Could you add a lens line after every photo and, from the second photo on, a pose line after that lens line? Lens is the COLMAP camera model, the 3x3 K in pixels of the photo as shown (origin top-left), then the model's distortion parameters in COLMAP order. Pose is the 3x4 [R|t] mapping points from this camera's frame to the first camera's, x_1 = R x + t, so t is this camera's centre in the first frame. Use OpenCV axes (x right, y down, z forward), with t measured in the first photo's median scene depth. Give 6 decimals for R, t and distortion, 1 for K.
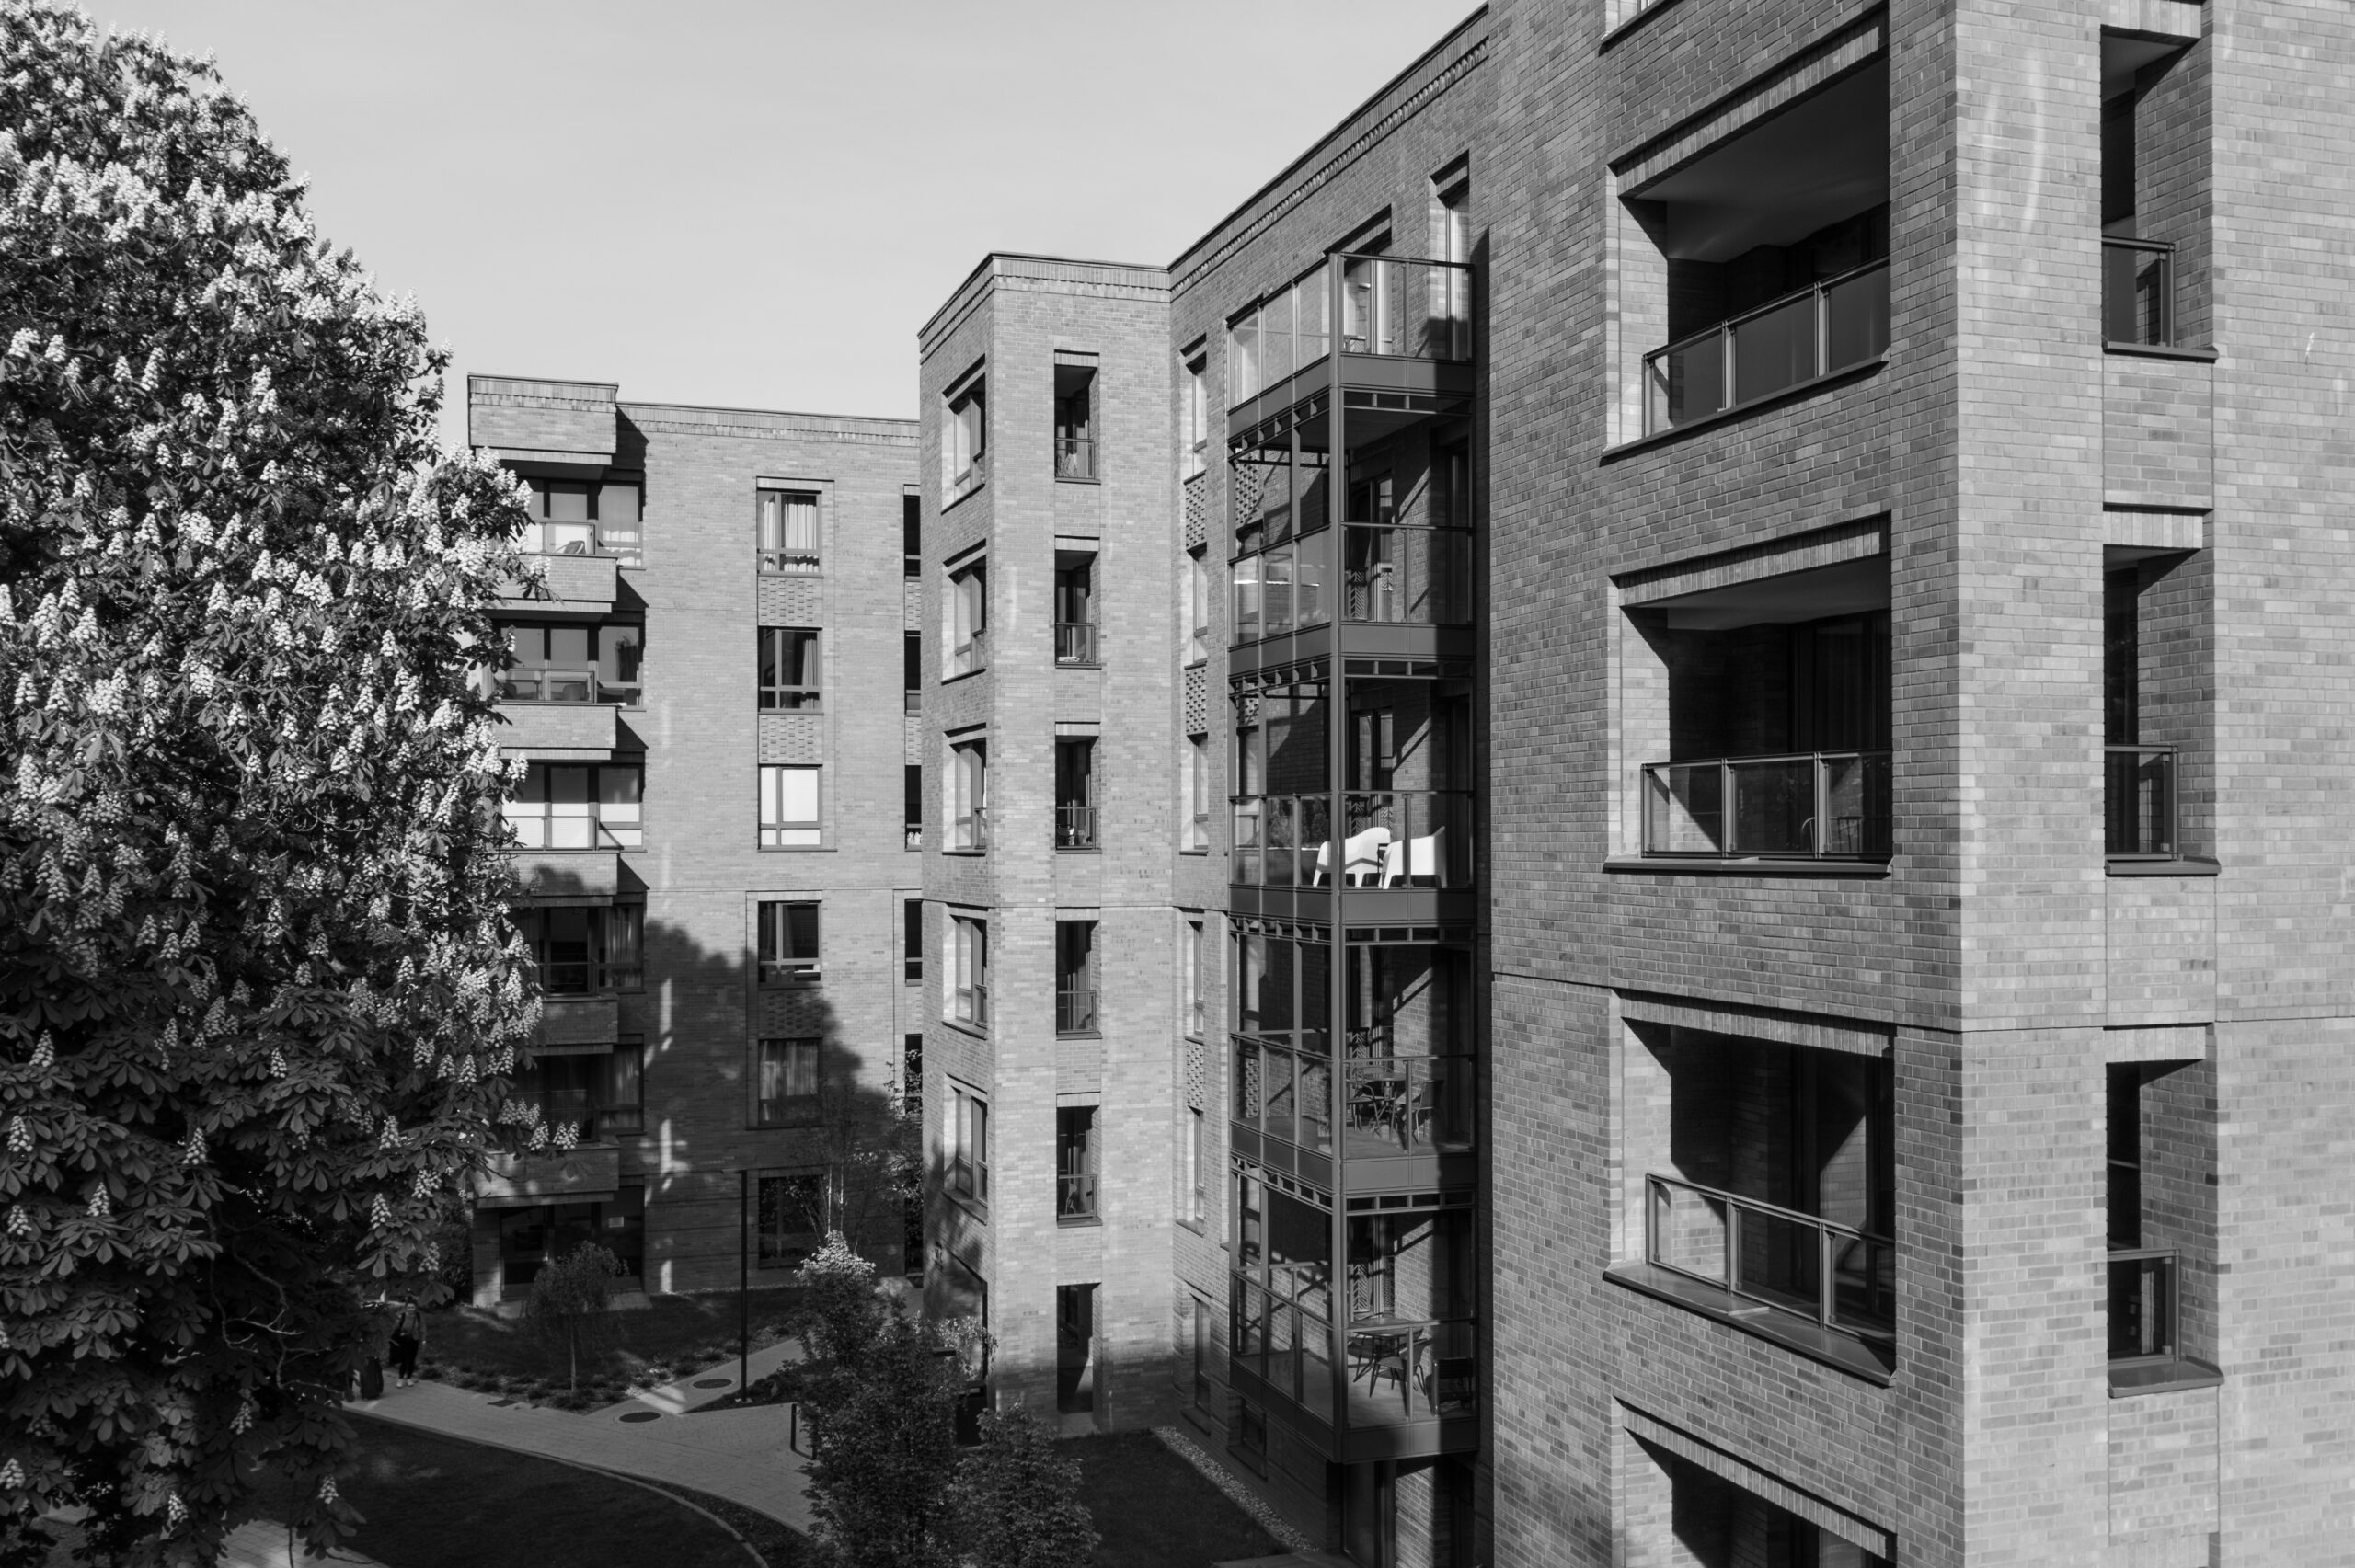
lens RADIAL K [[1965.9, 0, 1177.5], [0, 1965.9, 784.0], [0, 0, 1]] dist [-0.001333, -0.004087]
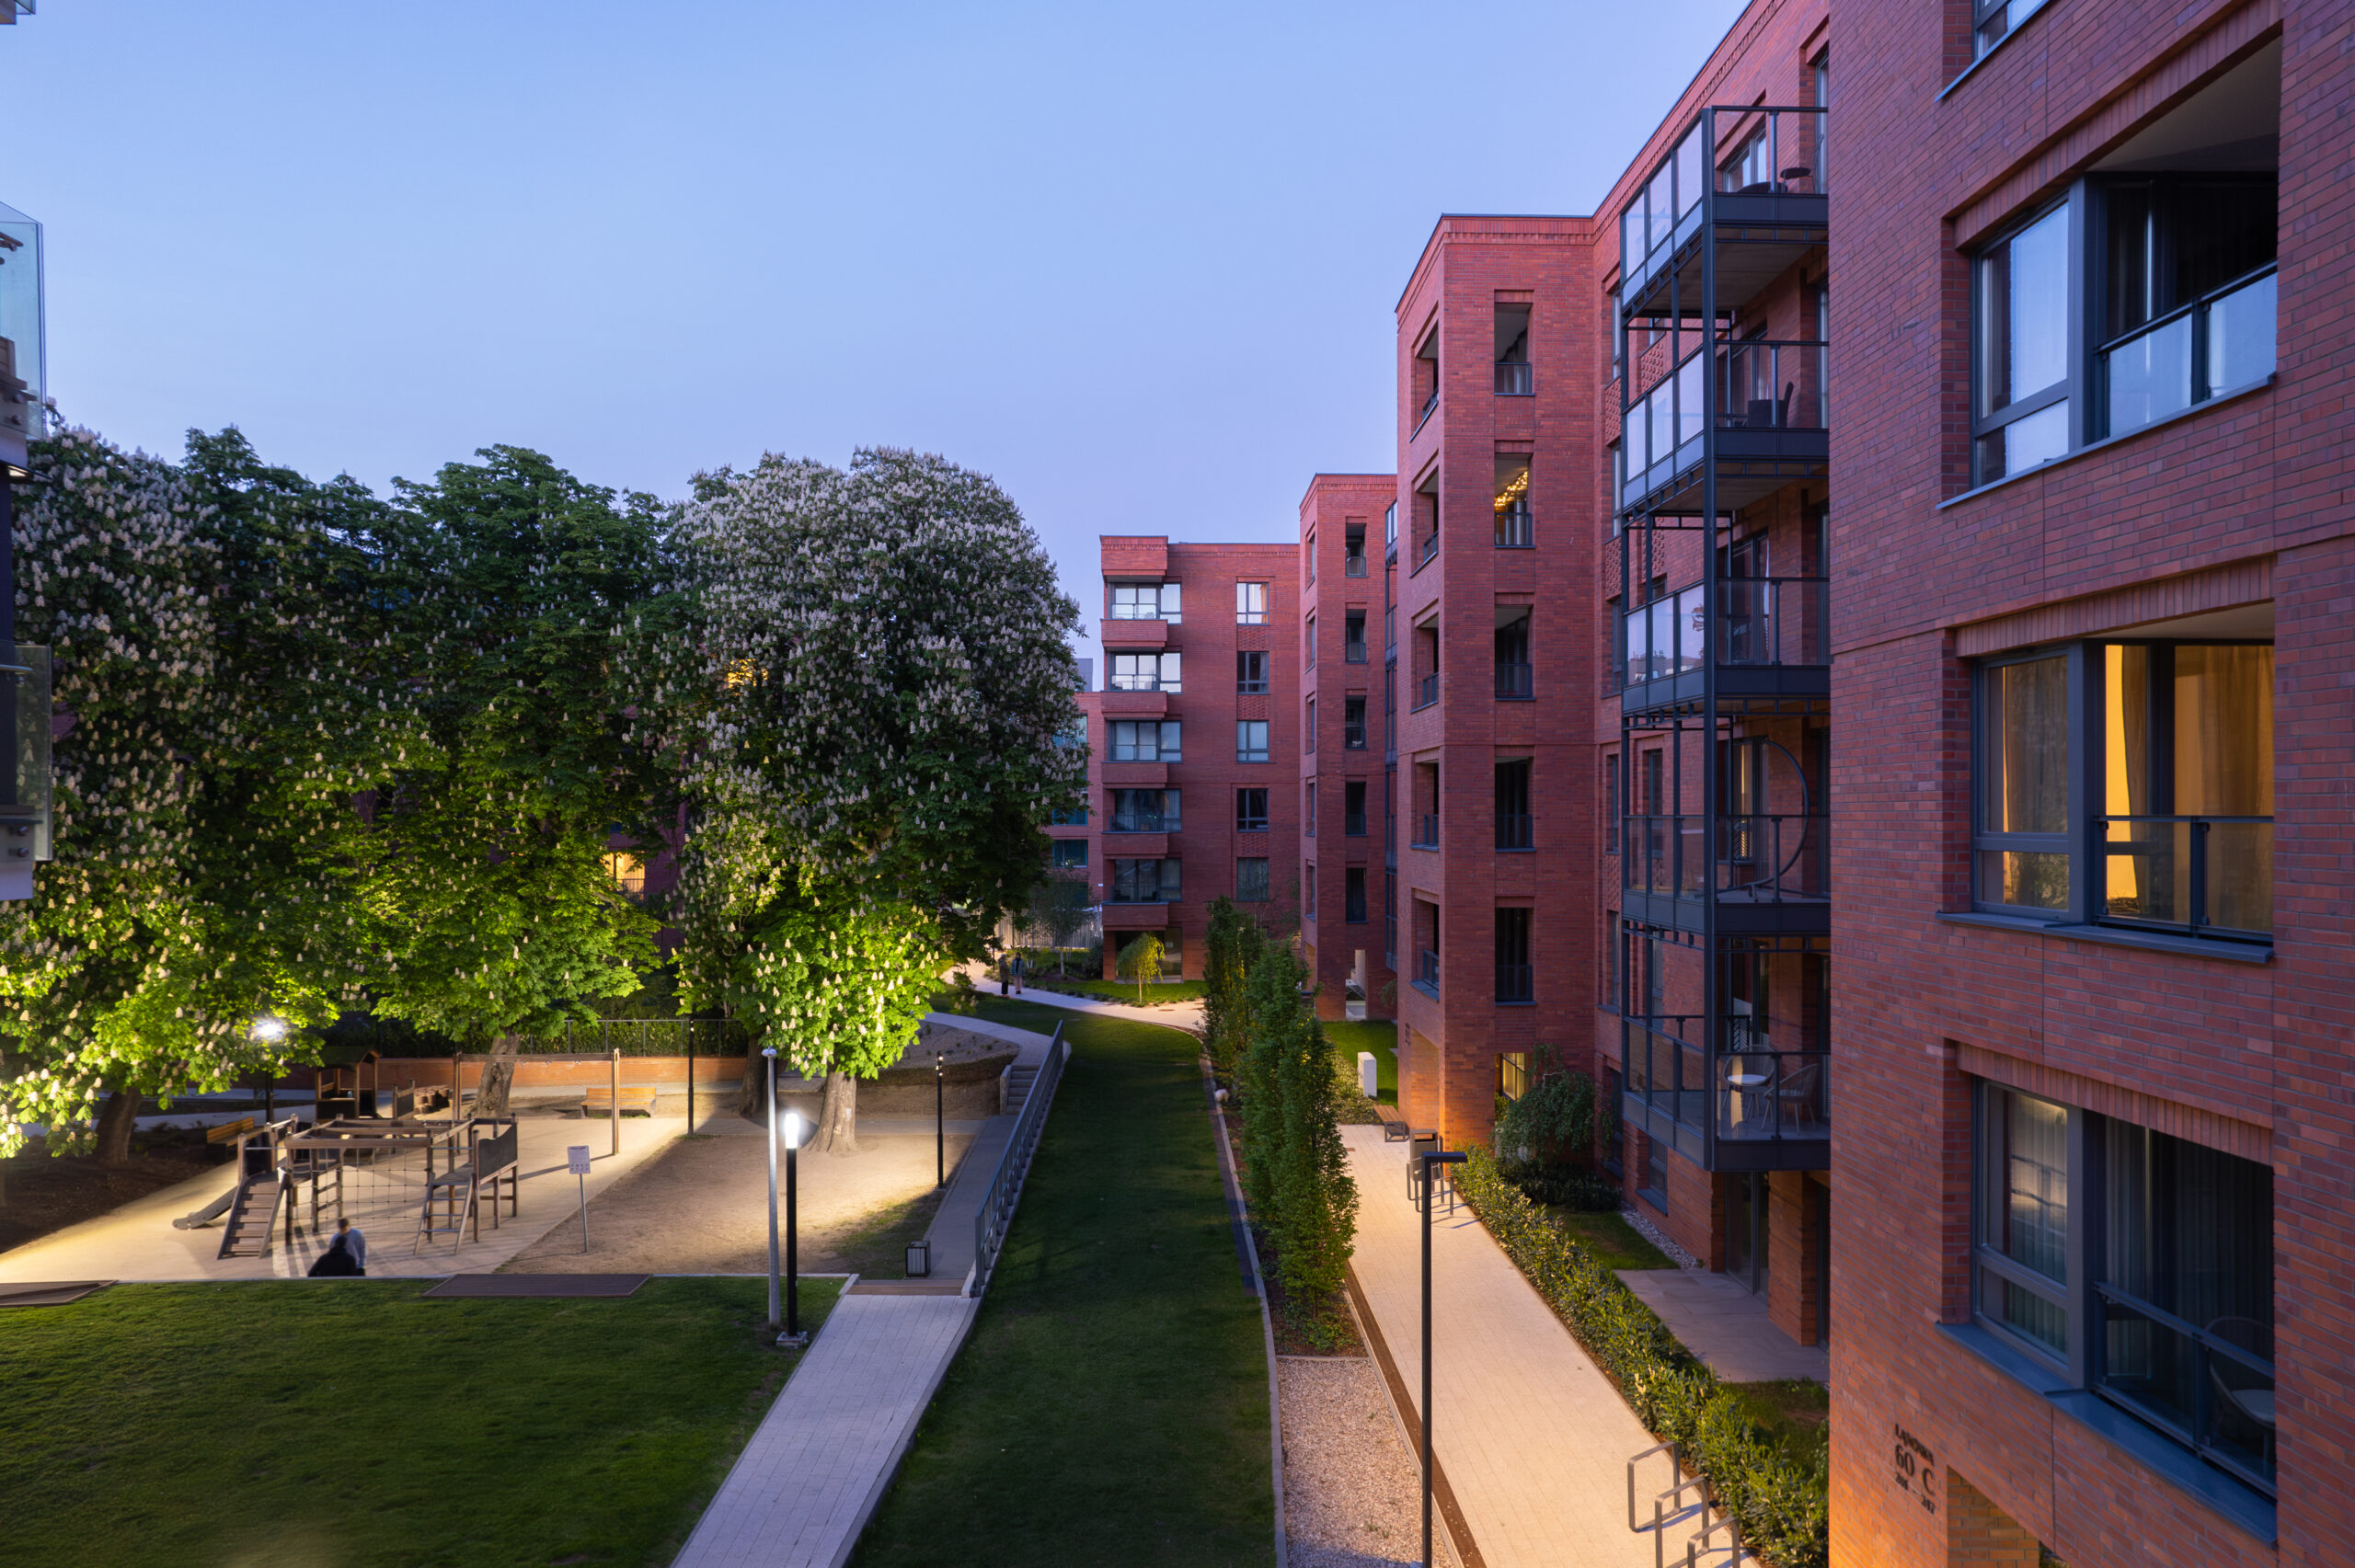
lens RADIAL K [[1522.2, 0, 1183.9], [0, 1522.2, 791.1], [0, 0, 1]] dist [-0.047961, -0.001006]
pose [[0.945944, -0.000830, -0.324330, 0.706980], [0.002604, 0.999984, 0.005035, 0.161496], [0.324320, -0.005608, 0.945931, -1.442381]]
